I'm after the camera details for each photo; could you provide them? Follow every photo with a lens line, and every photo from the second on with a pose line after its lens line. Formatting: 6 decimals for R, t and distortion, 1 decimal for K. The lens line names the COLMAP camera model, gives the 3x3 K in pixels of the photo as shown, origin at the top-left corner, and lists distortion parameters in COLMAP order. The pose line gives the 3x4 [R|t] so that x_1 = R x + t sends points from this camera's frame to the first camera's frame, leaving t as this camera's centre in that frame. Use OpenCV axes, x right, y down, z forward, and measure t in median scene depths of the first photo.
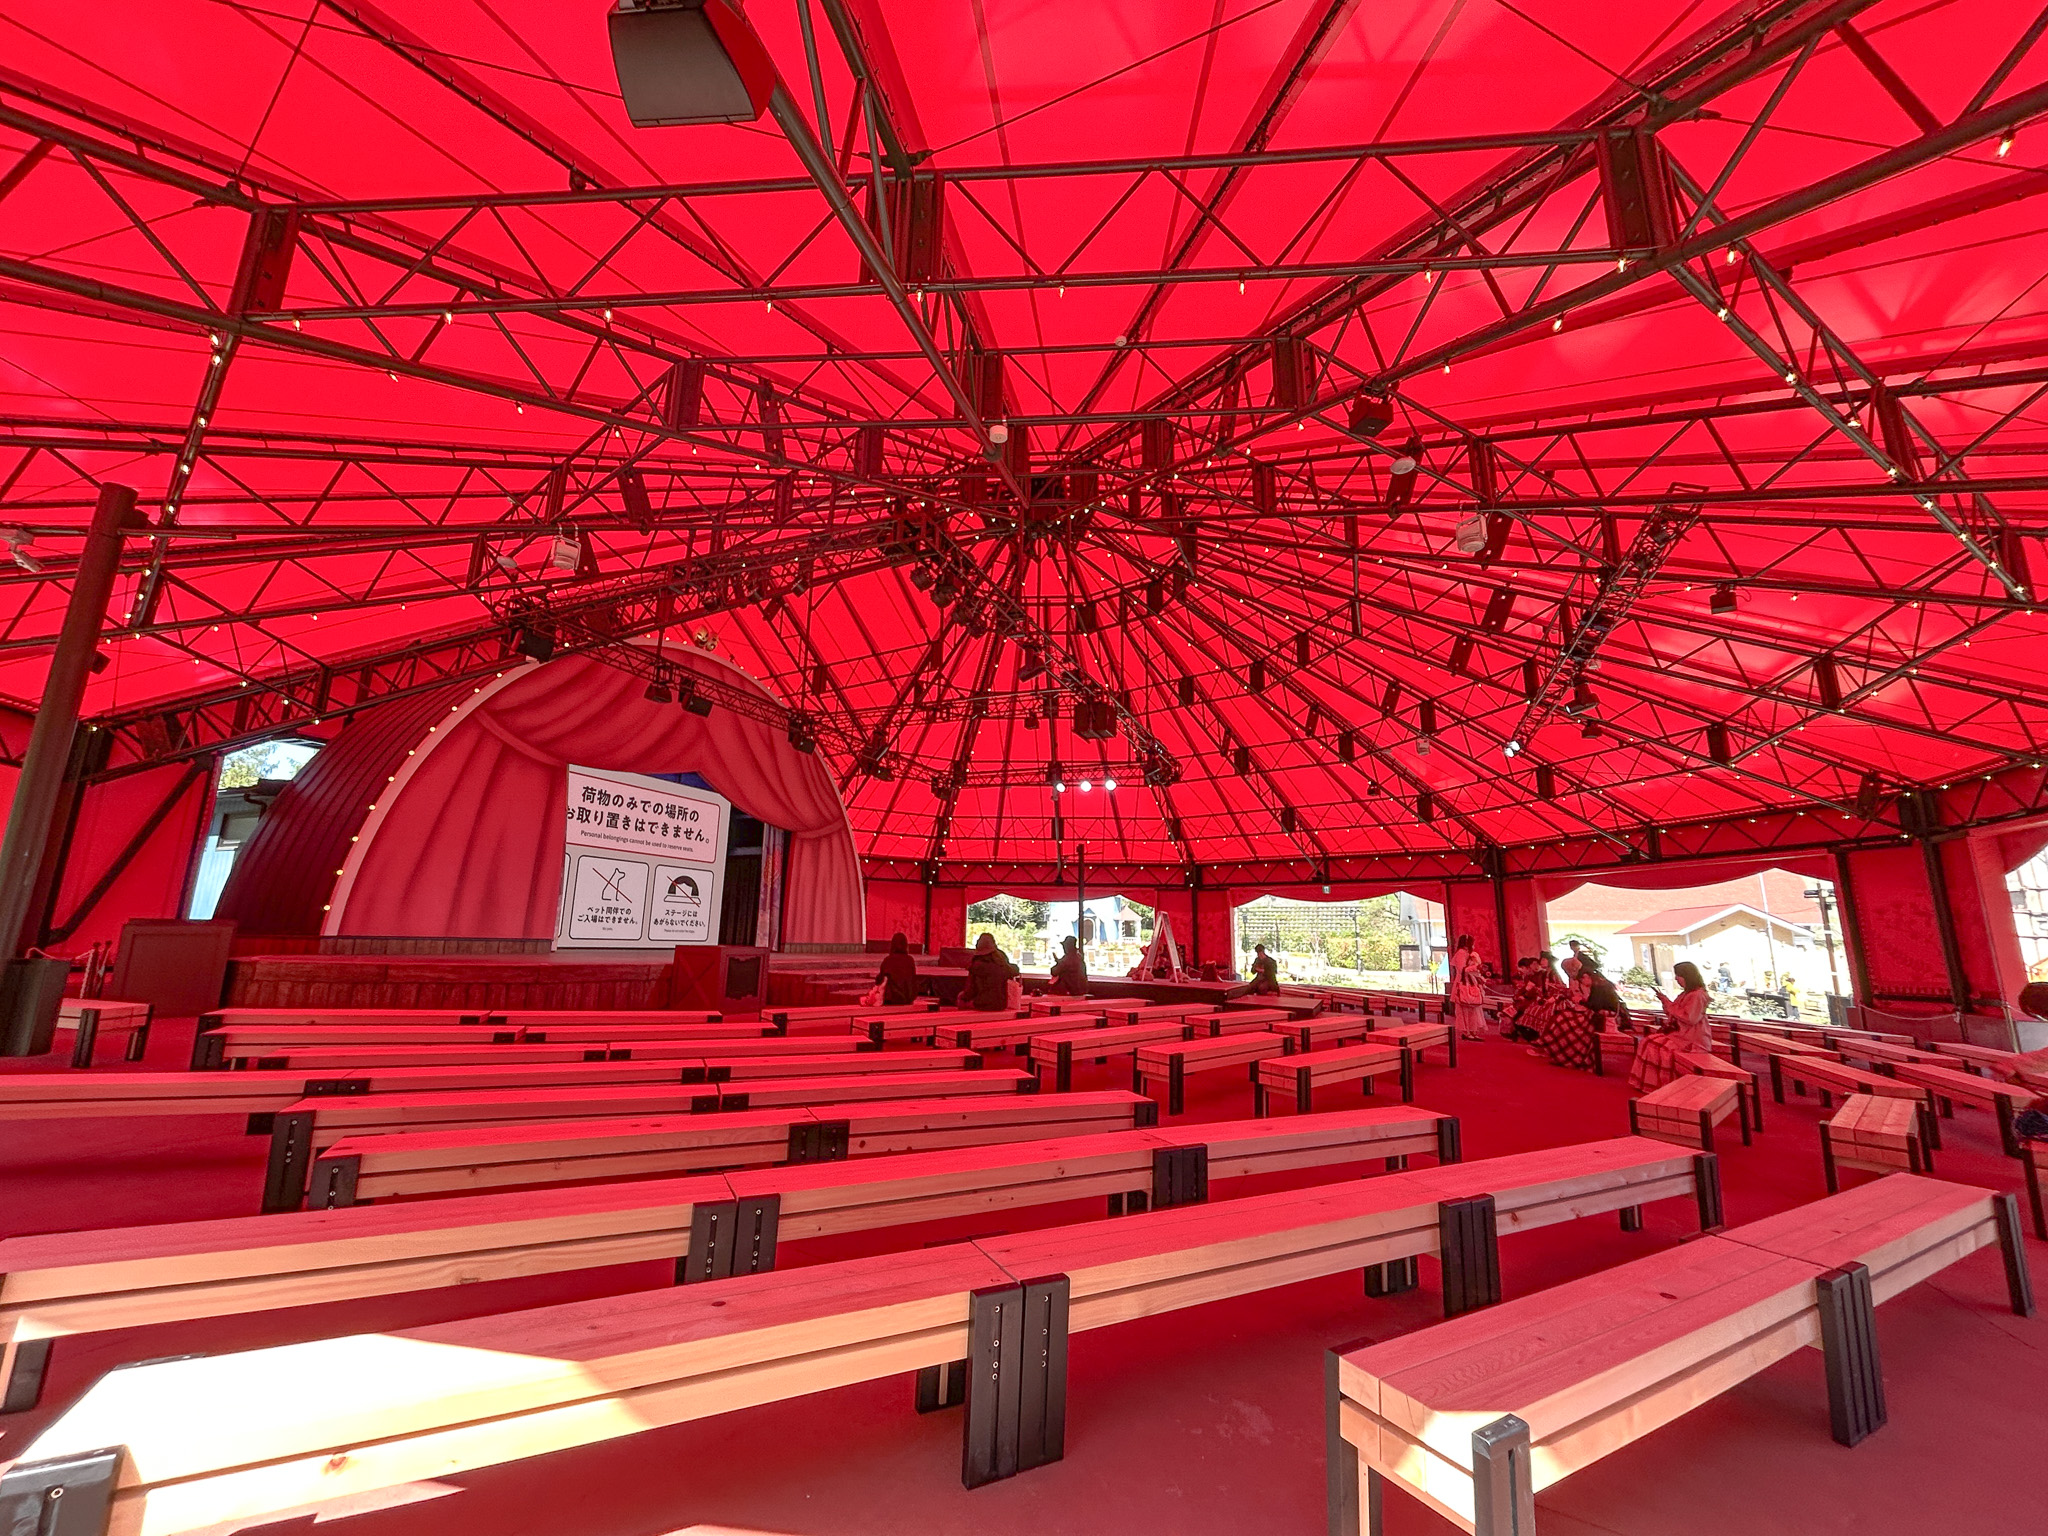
lens RADIAL K [[852.2, 0, 1024.0], [0, 852.2, 768.0], [0, 0, 1]] dist [-0.038052, 0.017733]
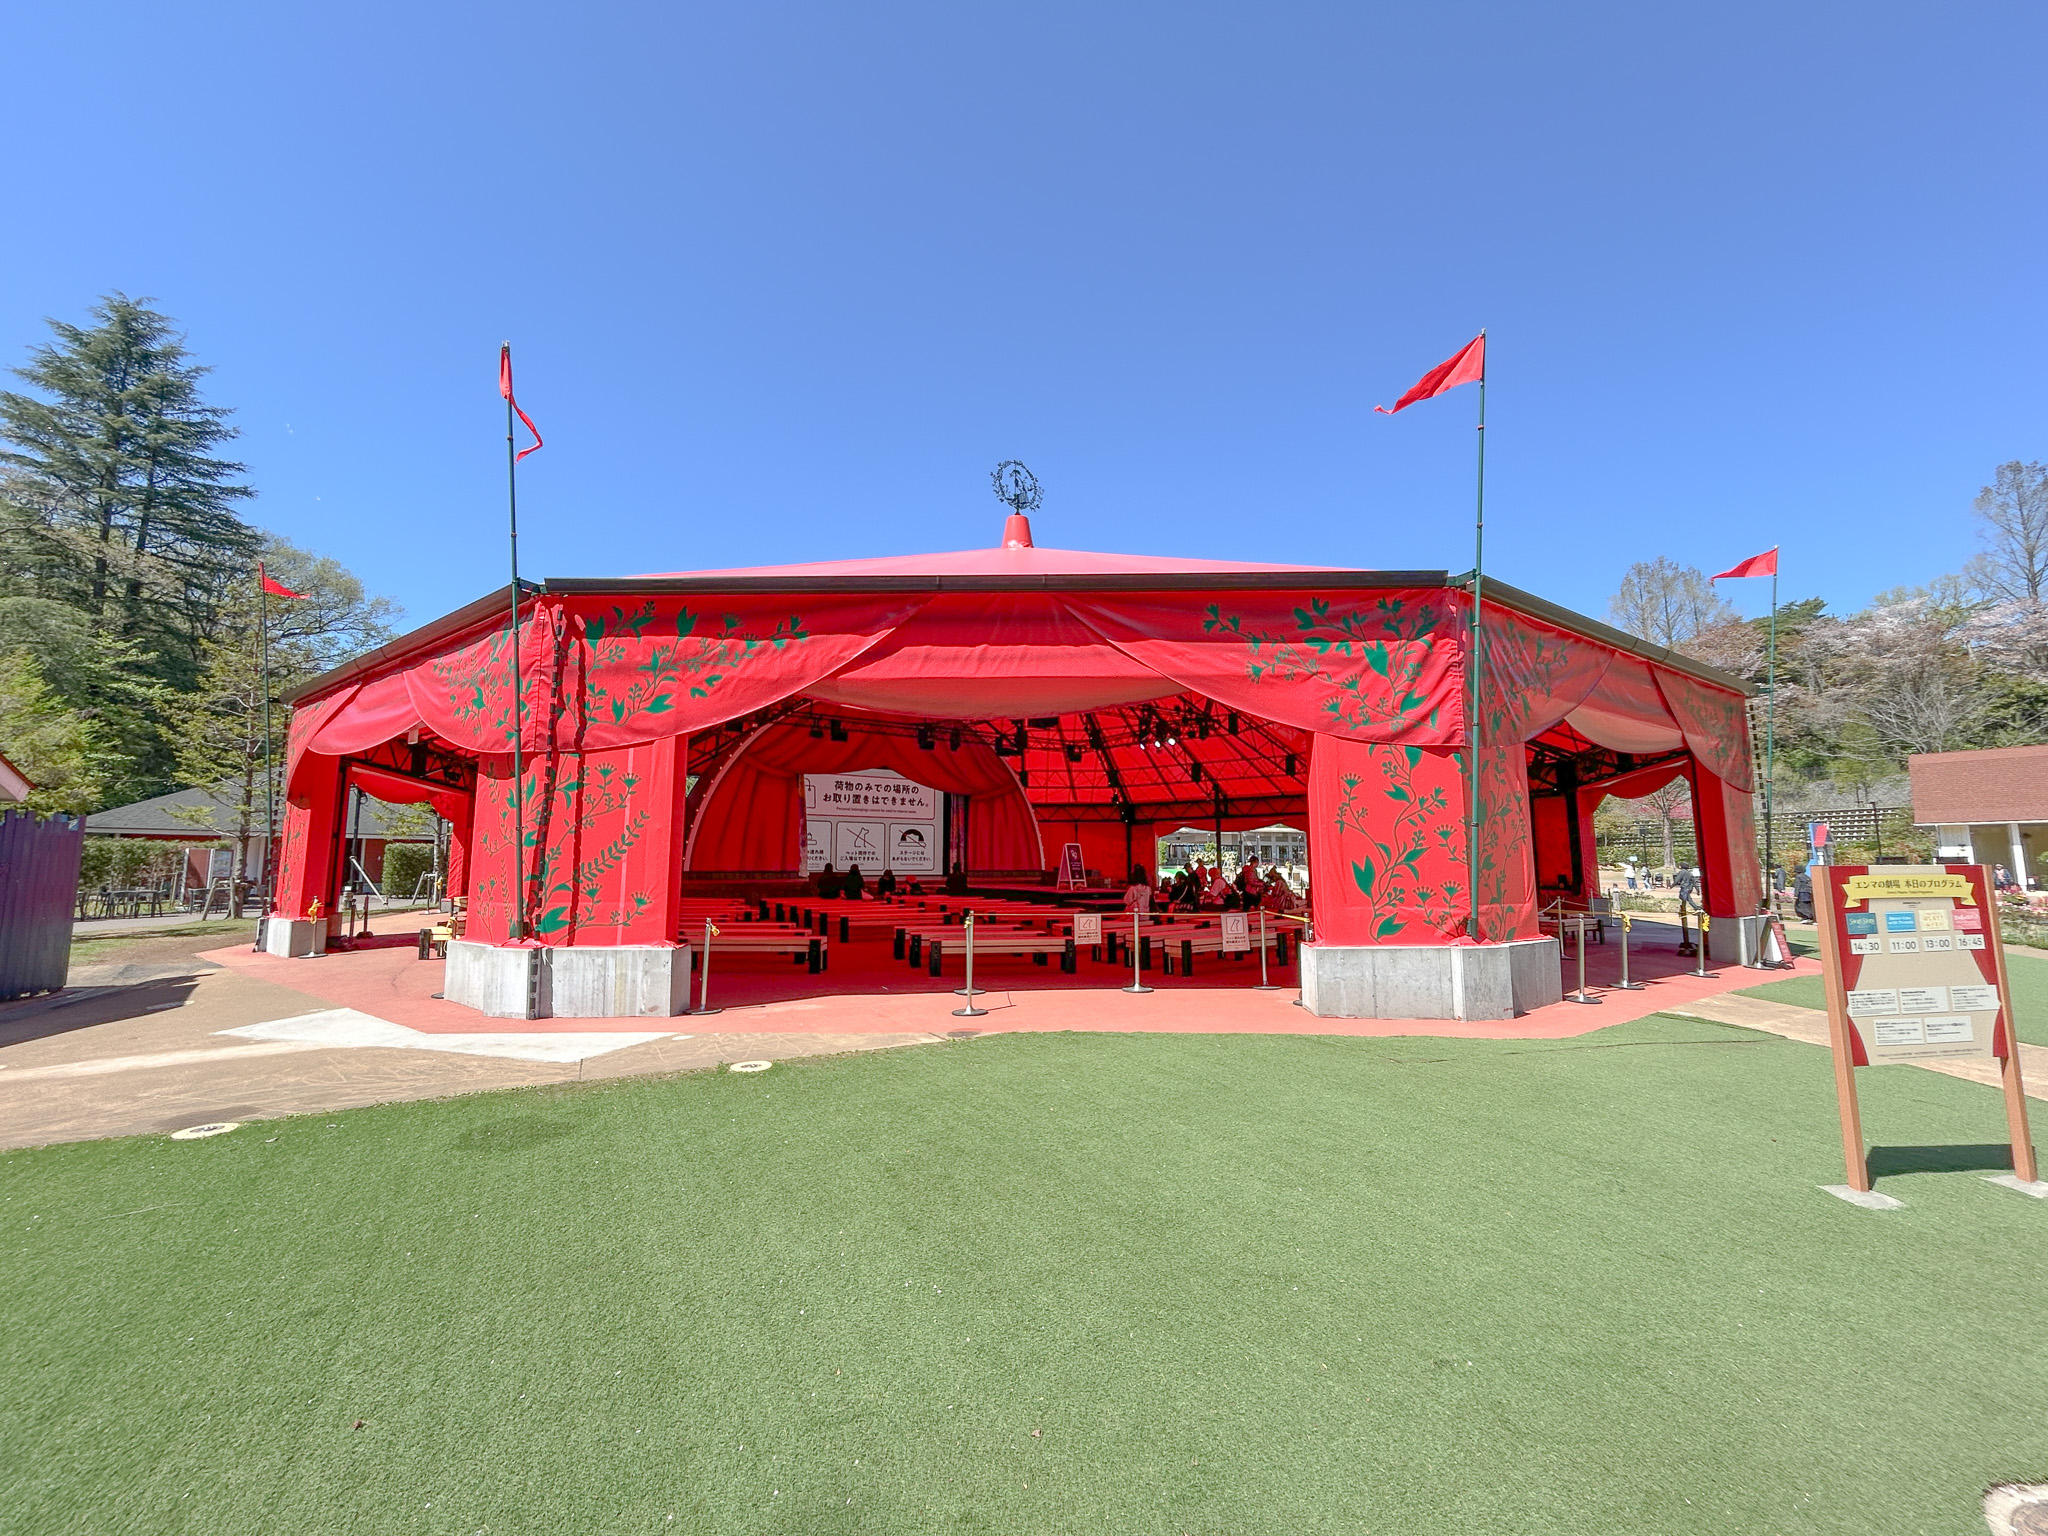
lens RADIAL K [[852.2, 0, 1024.0], [0, 852.2, 768.0], [0, 0, 1]] dist [-0.038052, 0.017733]
pose [[0.843243, -0.084207, -0.530896, 0.624802], [0.128018, 0.990695, 0.046200, -0.030345], [0.522066, -0.106922, 0.846177, -0.210231]]
